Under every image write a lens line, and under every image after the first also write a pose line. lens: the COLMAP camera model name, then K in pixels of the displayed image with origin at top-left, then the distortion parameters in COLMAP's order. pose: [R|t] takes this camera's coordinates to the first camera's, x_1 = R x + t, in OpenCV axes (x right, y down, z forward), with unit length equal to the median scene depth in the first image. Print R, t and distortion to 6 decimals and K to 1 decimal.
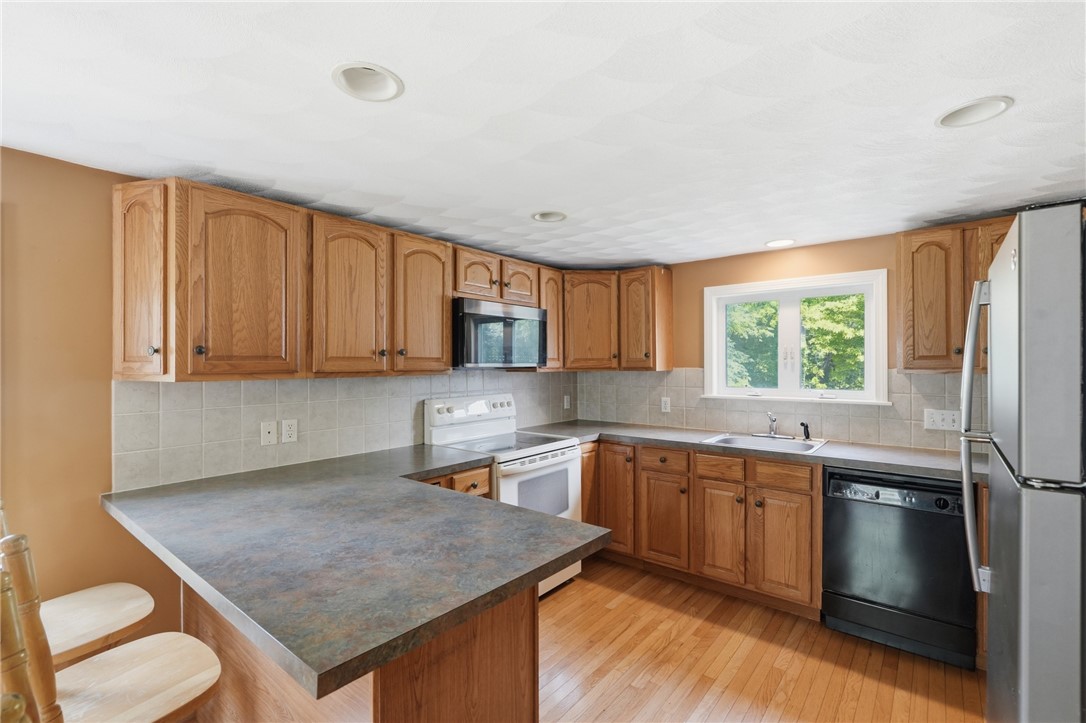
lens RADIAL K [[492.8, 0, 549.1], [0, 492.8, 362.1], [0, 0, 1]] dist [0.002931, 0.001772]
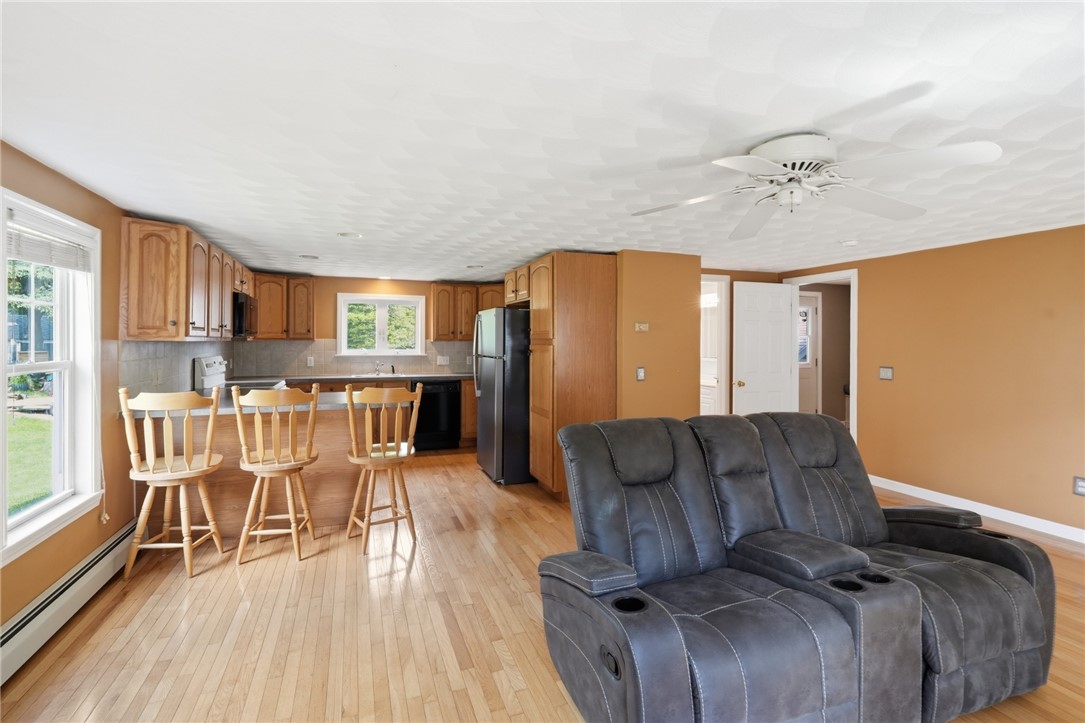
lens RADIAL K [[492.4, 0, 534.9], [0, 492.4, 342.2], [0, 0, 1]] dist [0.002931, 0.001772]
pose [[0.515705, 0.003949, 0.856757, -1.017381], [-0.008607, 0.999963, 0.000571, 0.020392], [-0.856723, -0.007669, 0.515720, -0.622069]]
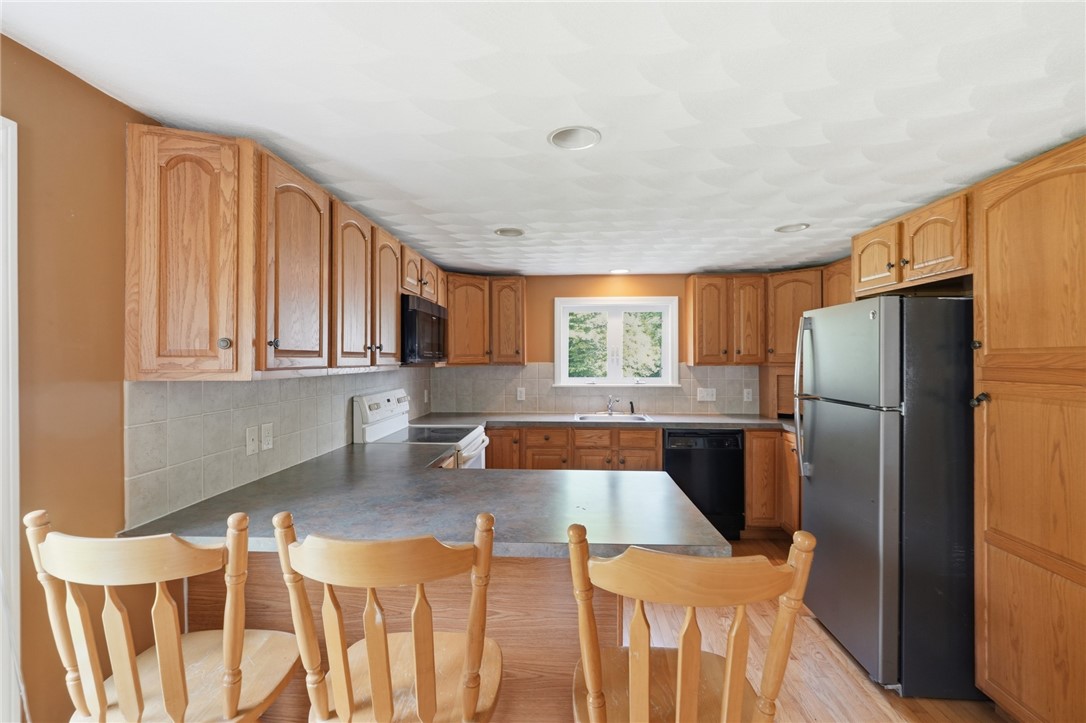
lens RADIAL K [[492.8, 0, 548.9], [0, 492.8, 355.3], [0, 0, 1]] dist [0.002931, 0.001772]
pose [[0.810135, 0.004804, 0.586224, -0.525758], [-0.001615, 0.999981, -0.005962, 0.000677], [-0.586241, 0.003884, 0.810127, 0.006202]]
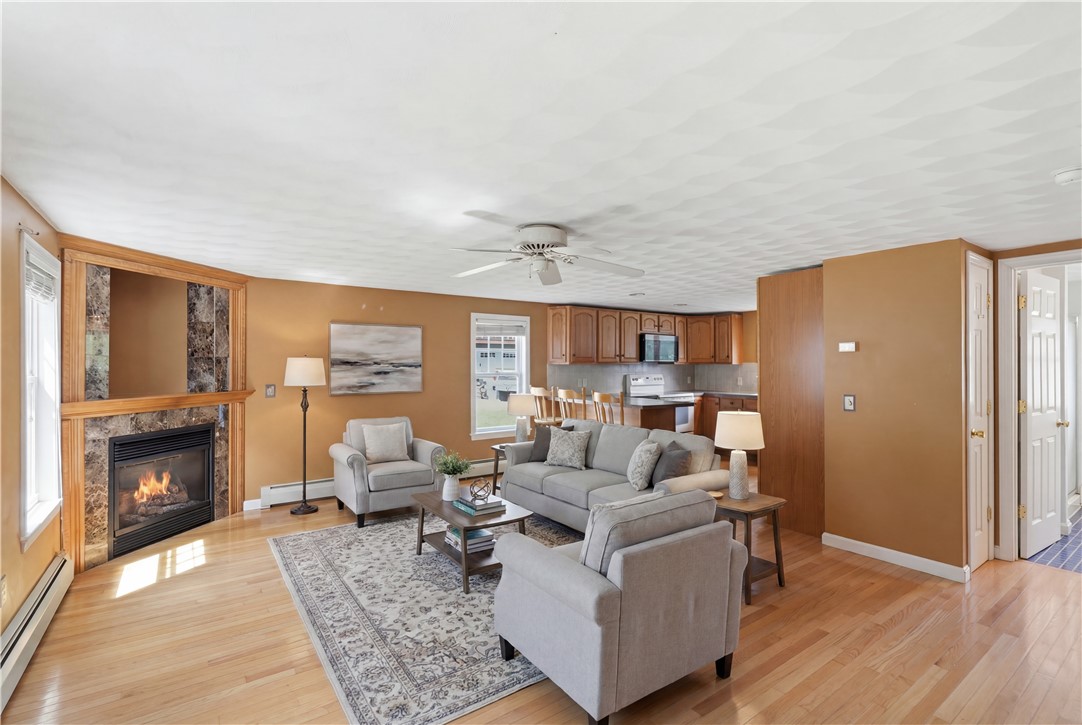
lens RADIAL K [[491.0, 0, 542.6], [0, 491.0, 359.5], [0, 0, 1]] dist [0.002931, 0.001772]
pose [[0.960962, 0.003513, -0.276658, 0.022200], [-0.004842, 0.999980, -0.004123, 0.013357], [0.276637, 0.005302, 0.960960, -1.519875]]
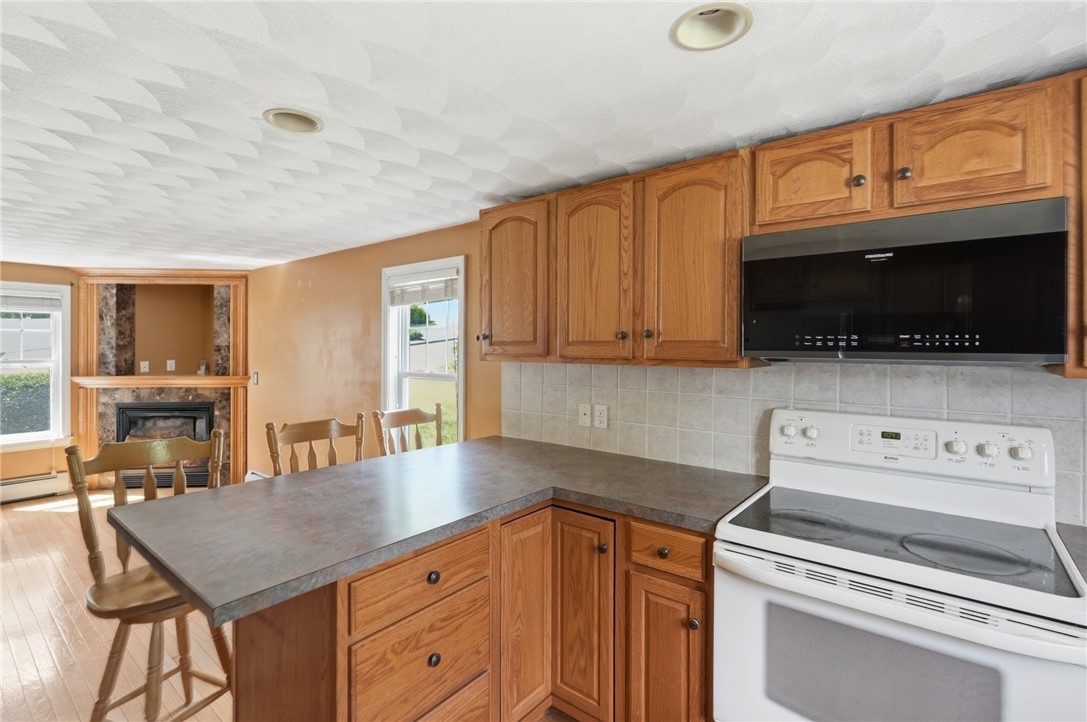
lens RADIAL K [[493.3, 0, 507.1], [0, 493.3, 344.6], [0, 0, 1]] dist [0.002931, 0.001772]
pose [[-0.012272, 0.000385, -0.999925, 0.387728], [-0.002148, 0.999998, 0.000411, -0.003179], [0.999922, 0.002153, -0.012271, 0.698020]]
